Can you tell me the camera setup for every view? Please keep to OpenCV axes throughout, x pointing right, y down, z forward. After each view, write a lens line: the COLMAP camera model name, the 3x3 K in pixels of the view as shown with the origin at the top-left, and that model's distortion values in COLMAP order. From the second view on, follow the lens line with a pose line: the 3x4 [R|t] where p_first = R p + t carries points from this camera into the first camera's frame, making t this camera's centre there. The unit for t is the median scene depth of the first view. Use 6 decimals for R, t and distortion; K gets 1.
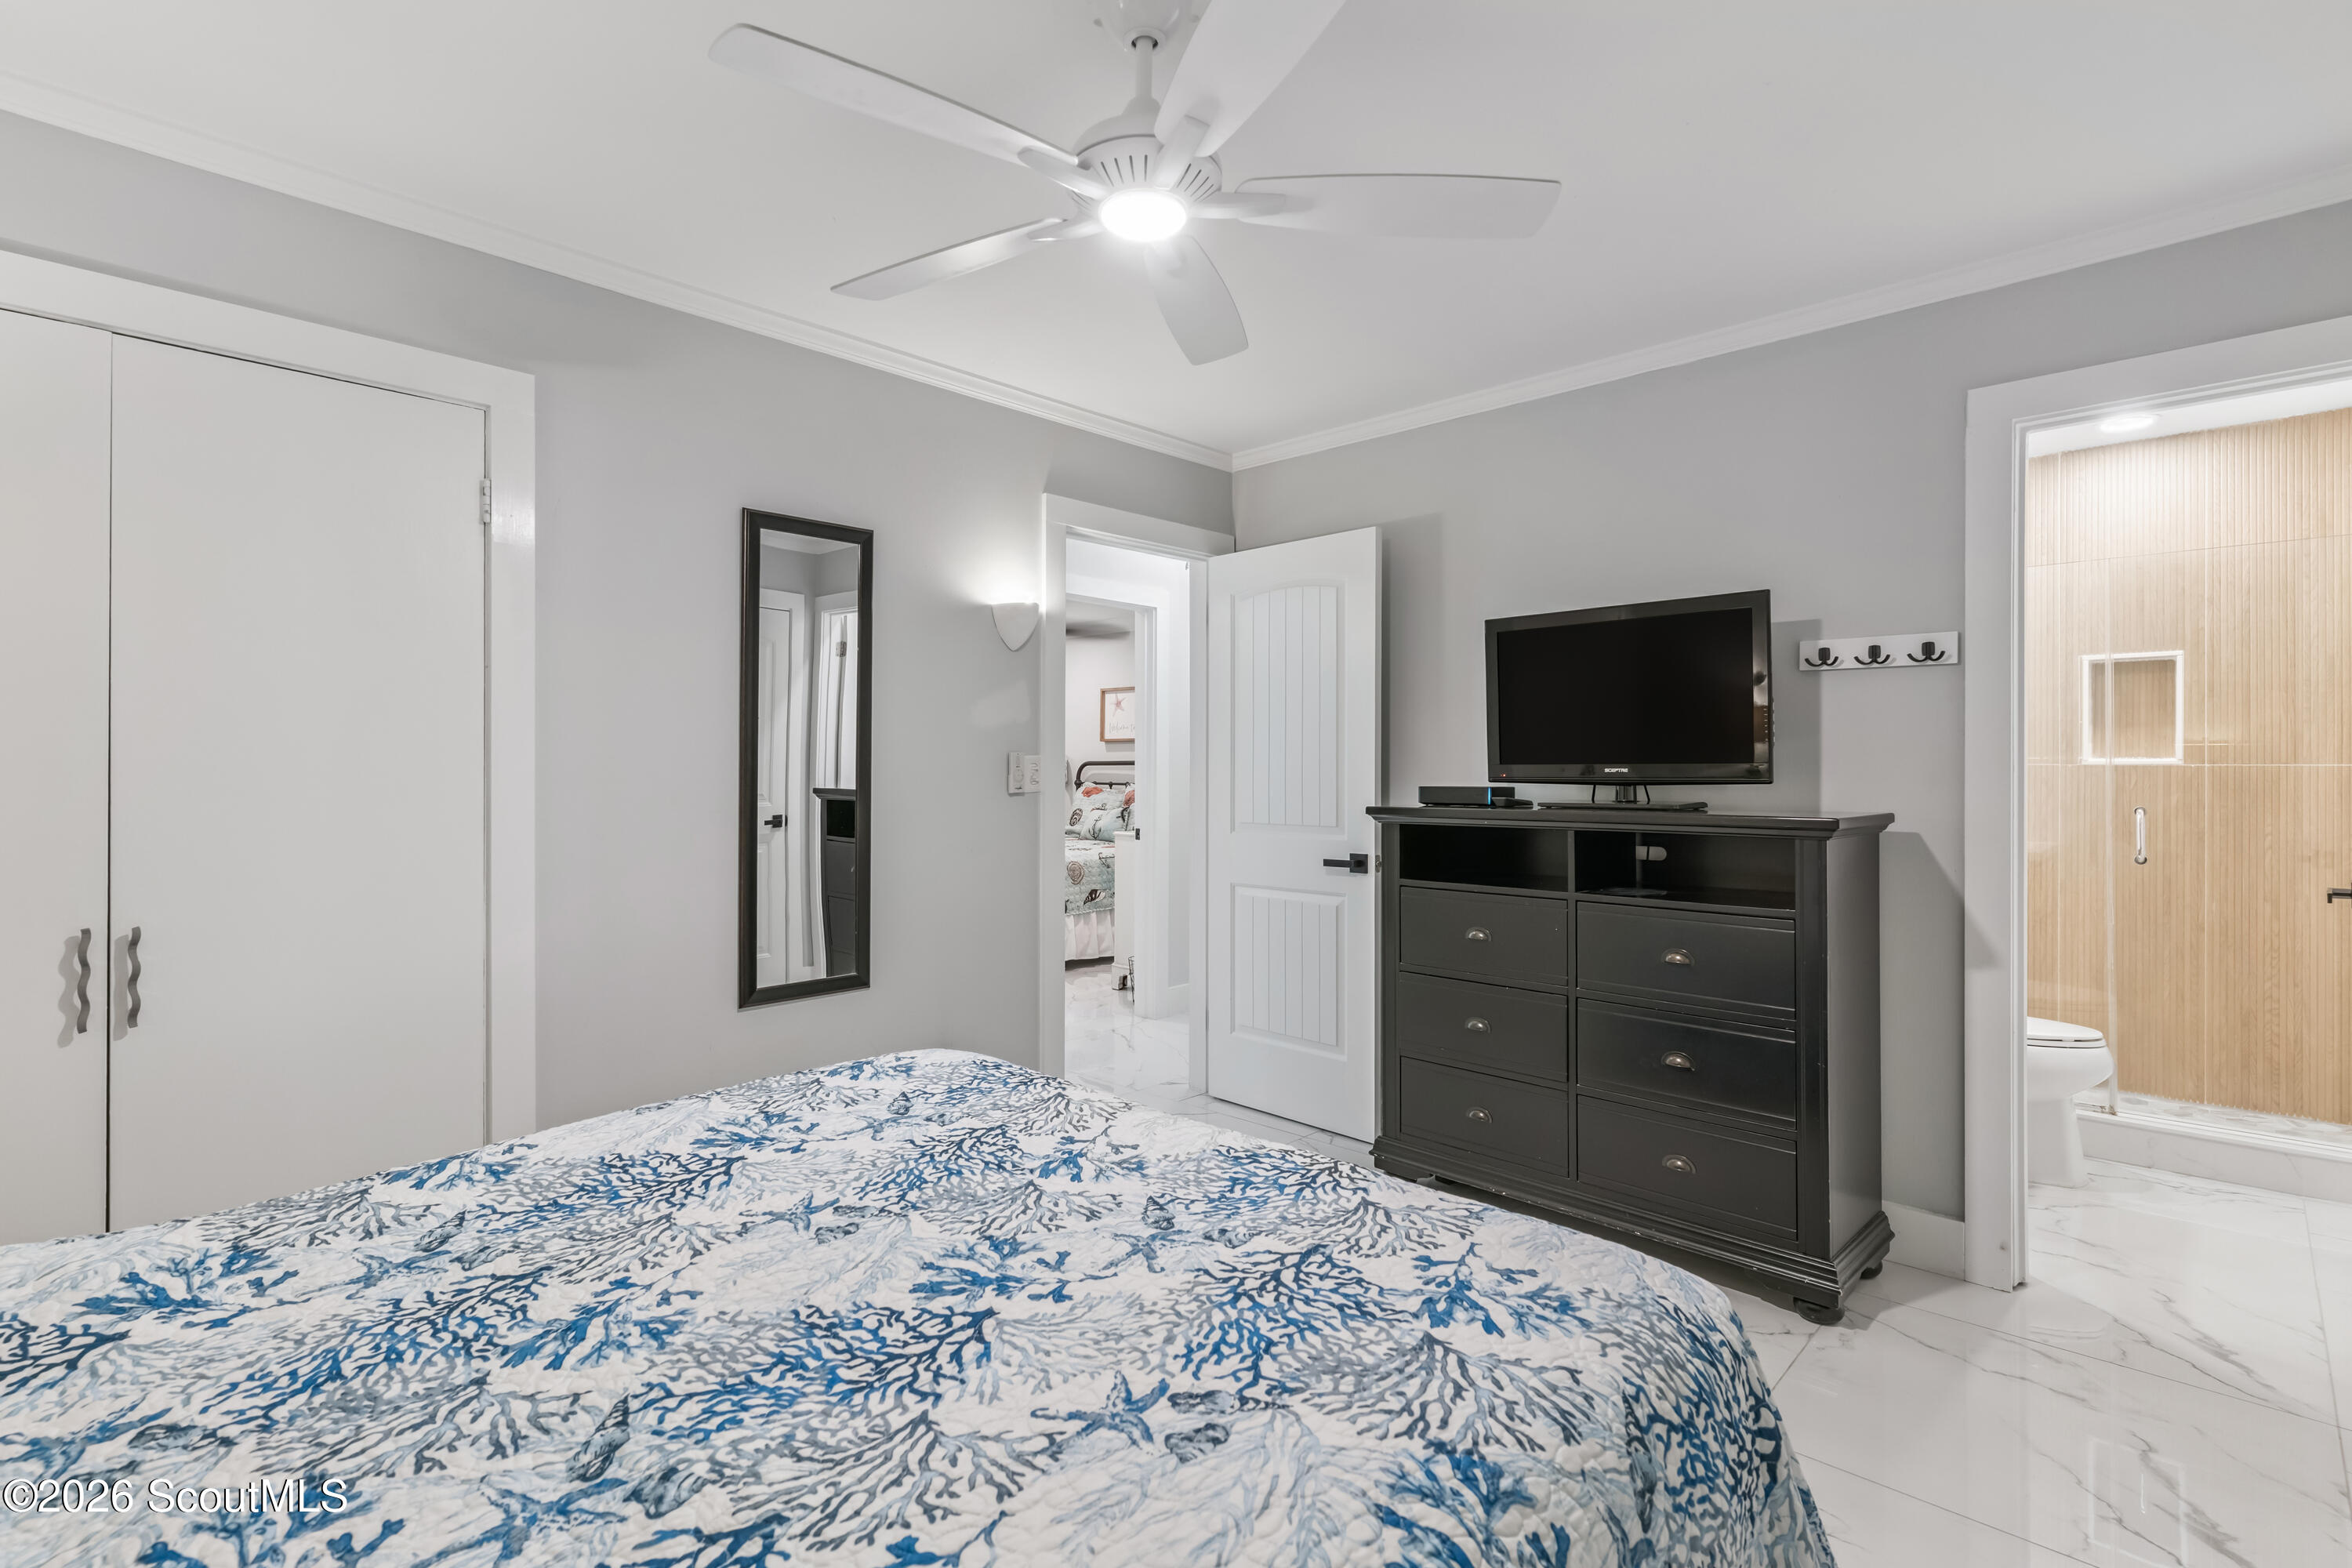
lens RADIAL K [[1123.9, 0, 1163.8], [0, 1123.9, 770.4], [0, 0, 1]] dist [0.005767, -0.000810]
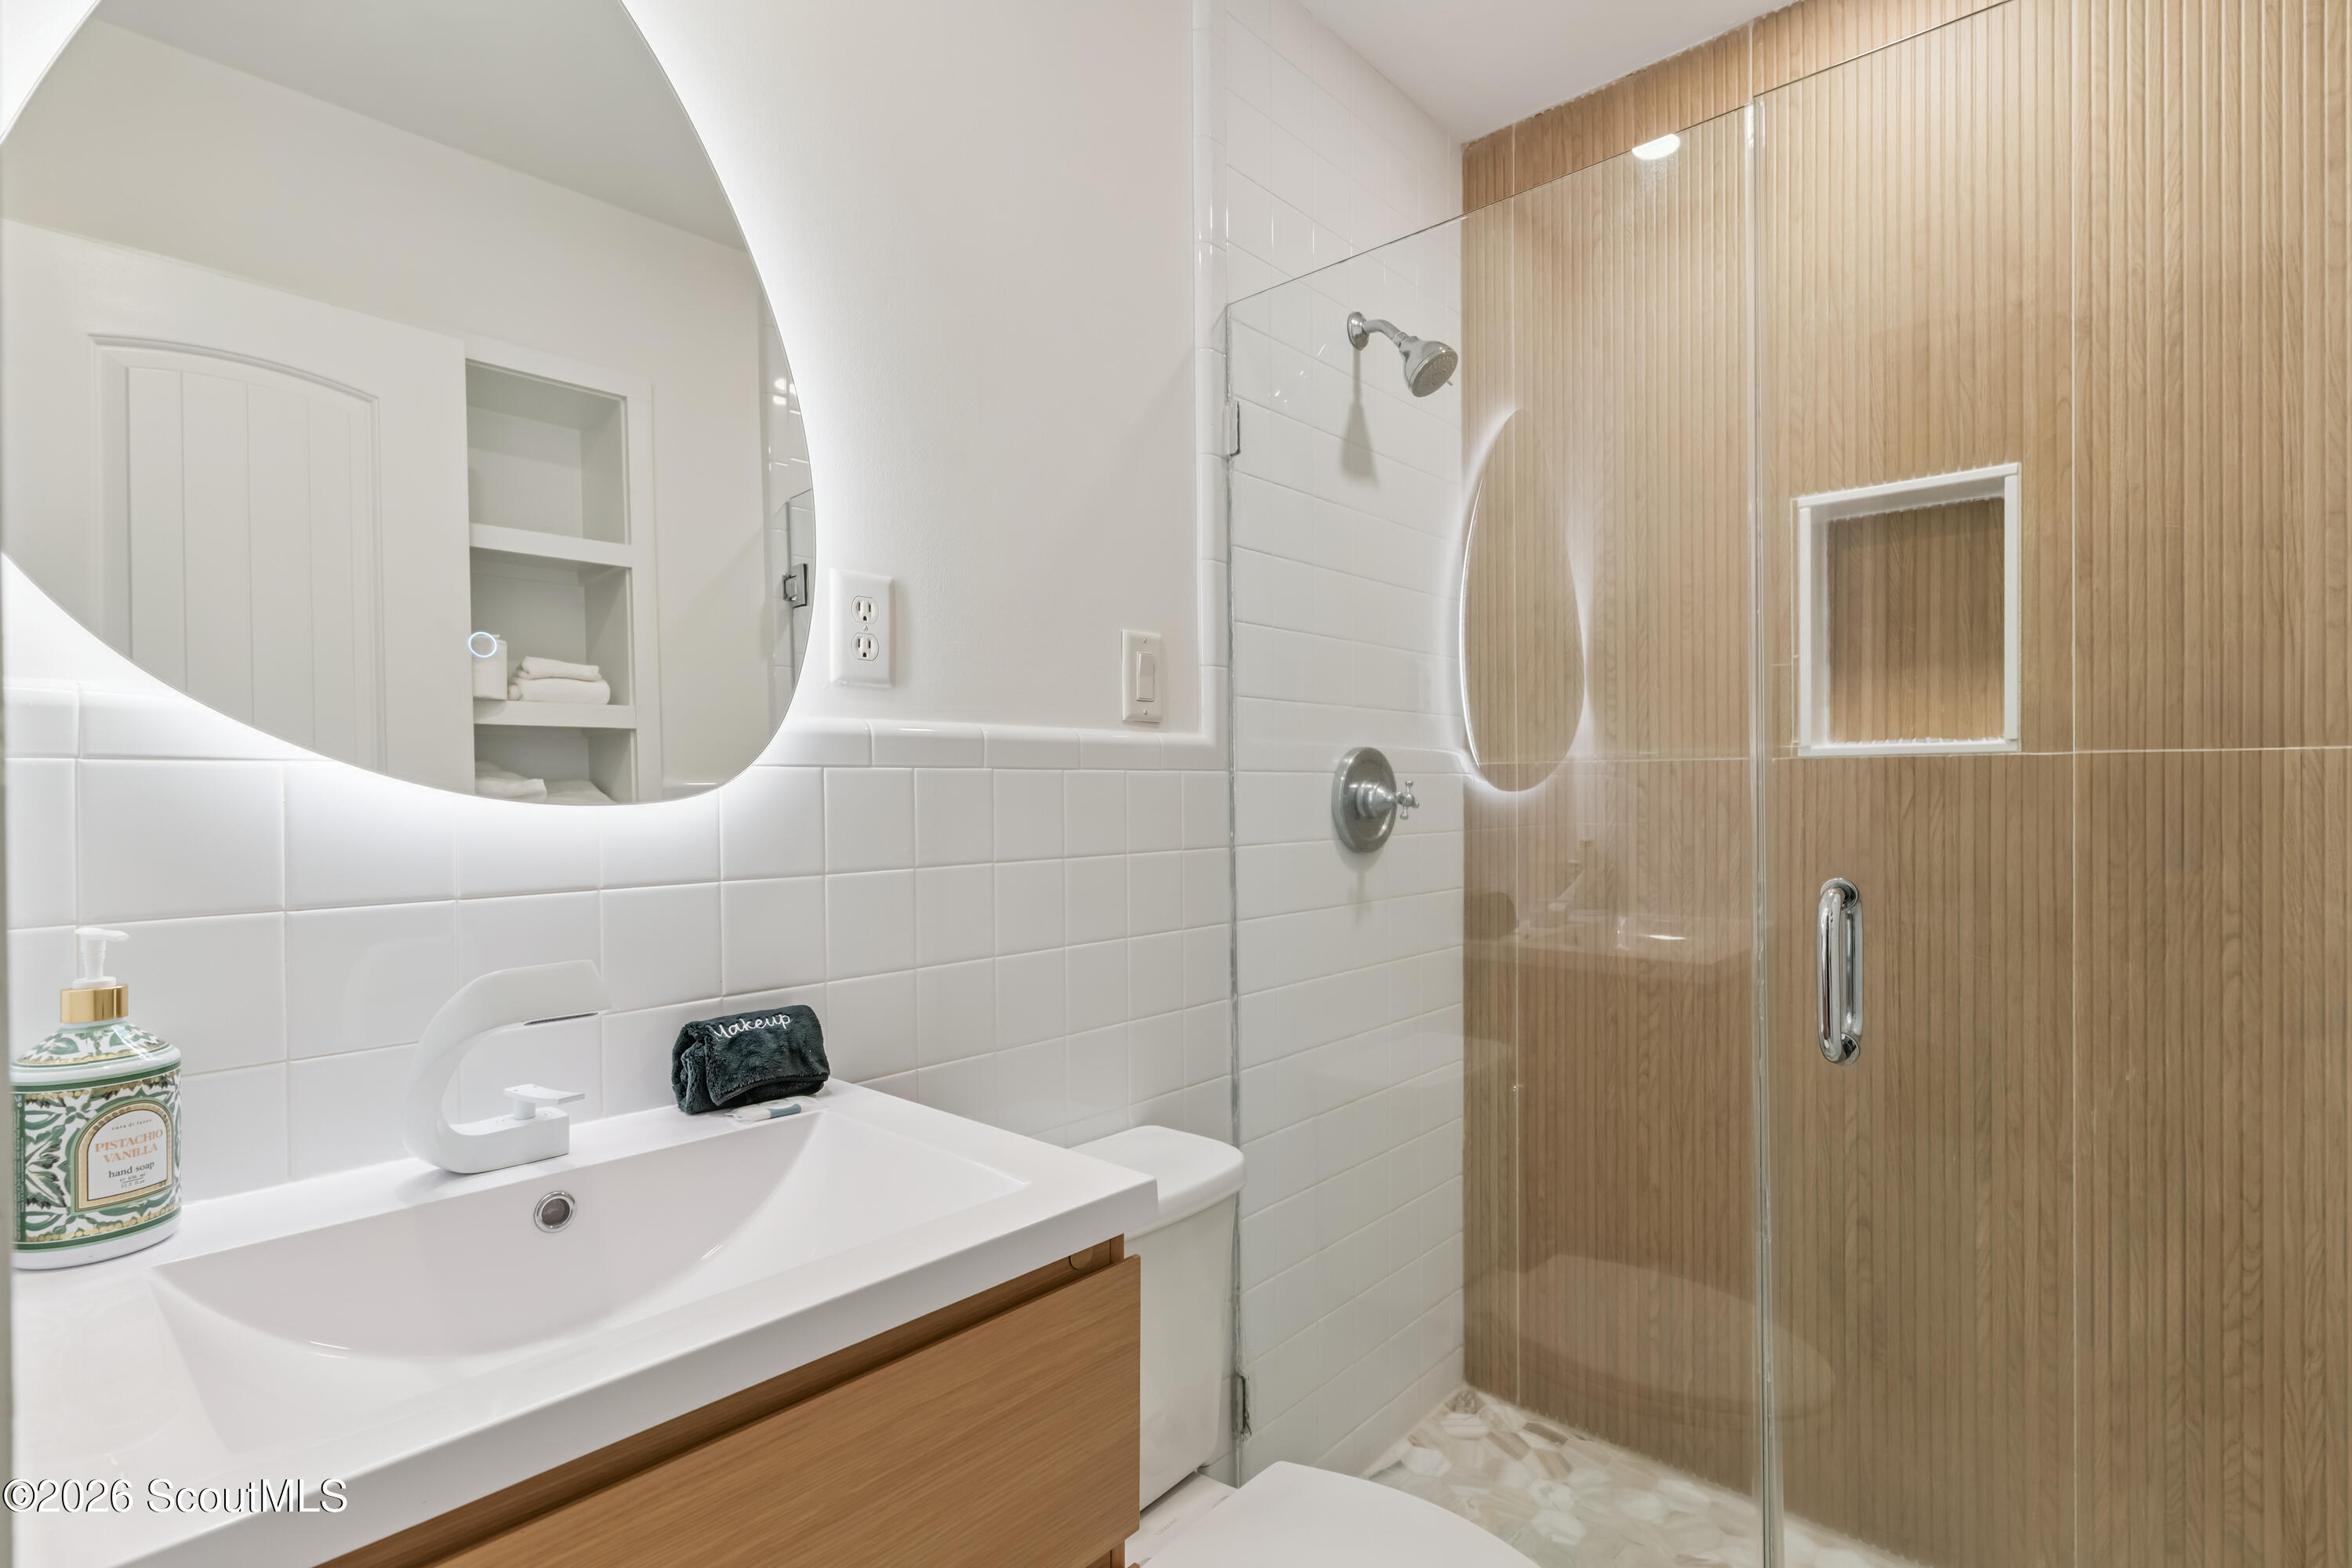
lens RADIAL K [[1123.9, 0, 1188.0], [0, 1123.9, 796.8], [0, 0, 1]] dist [0.005767, -0.000810]
pose [[0.996811, -0.009254, 0.079259, 0.579631], [0.008702, 0.999936, 0.007297, 0.004786], [-0.079322, -0.006584, 0.996827, 0.627568]]
